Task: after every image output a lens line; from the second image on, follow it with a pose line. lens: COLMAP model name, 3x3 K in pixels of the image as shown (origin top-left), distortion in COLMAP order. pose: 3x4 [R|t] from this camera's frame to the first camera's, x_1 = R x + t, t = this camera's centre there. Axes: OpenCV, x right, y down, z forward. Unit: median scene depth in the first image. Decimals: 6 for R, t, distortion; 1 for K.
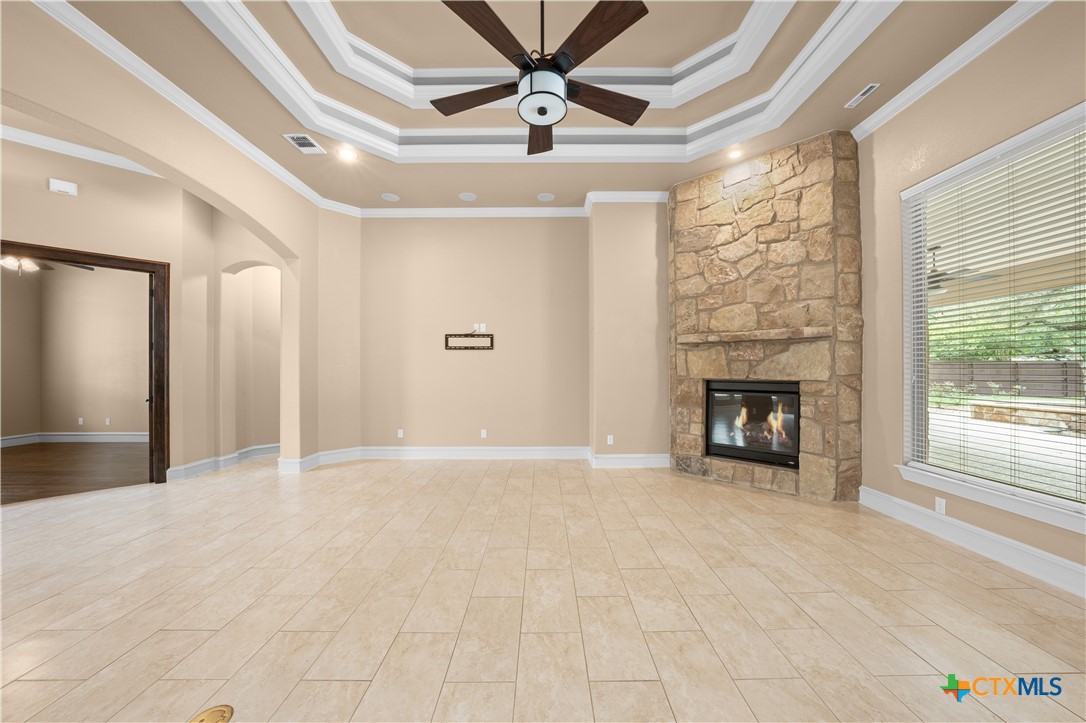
lens RADIAL K [[385.3, 0, 545.2], [0, 385.3, 367.3], [0, 0, 1]] dist [-0.020095, 0.000348]
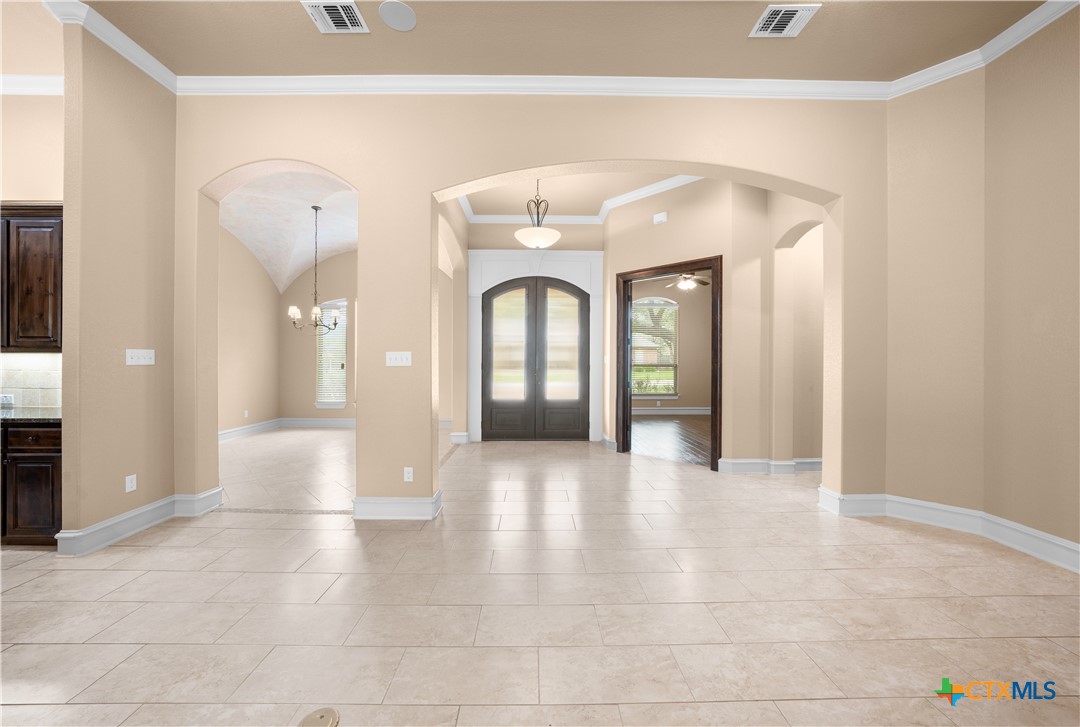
lens RADIAL K [[383.1, 0, 536.5], [0, 383.1, 360.0], [0, 0, 1]] dist [-0.020095, 0.000348]
pose [[0.011978, -0.000553, -0.999928, 0.015987], [-0.004304, 0.999991, -0.000605, 0.007950], [0.999919, 0.004311, 0.011975, 0.516299]]
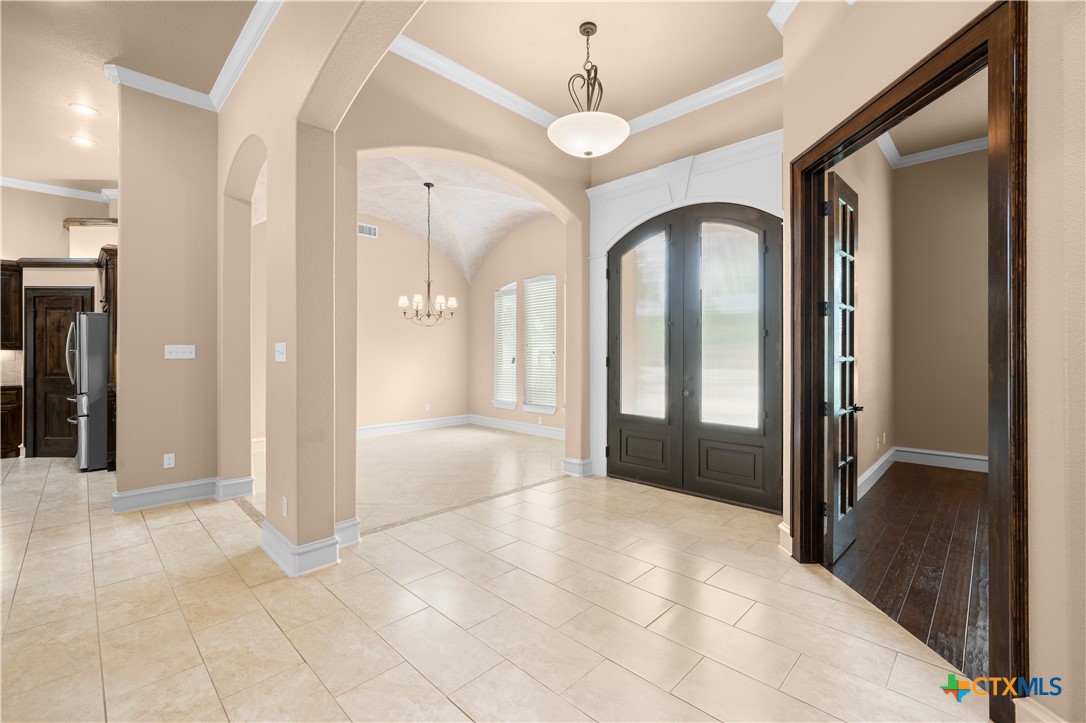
lens RADIAL K [[461.4, 0, 549.3], [0, 461.4, 353.0], [0, 0, 1]] dist [-0.006752, 0.000819]
pose [[-0.693886, 0.001789, -0.720083, -0.523684], [0.001961, 0.999998, 0.000596, 0.009054], [0.720083, -0.000998, -0.693888, 1.026928]]
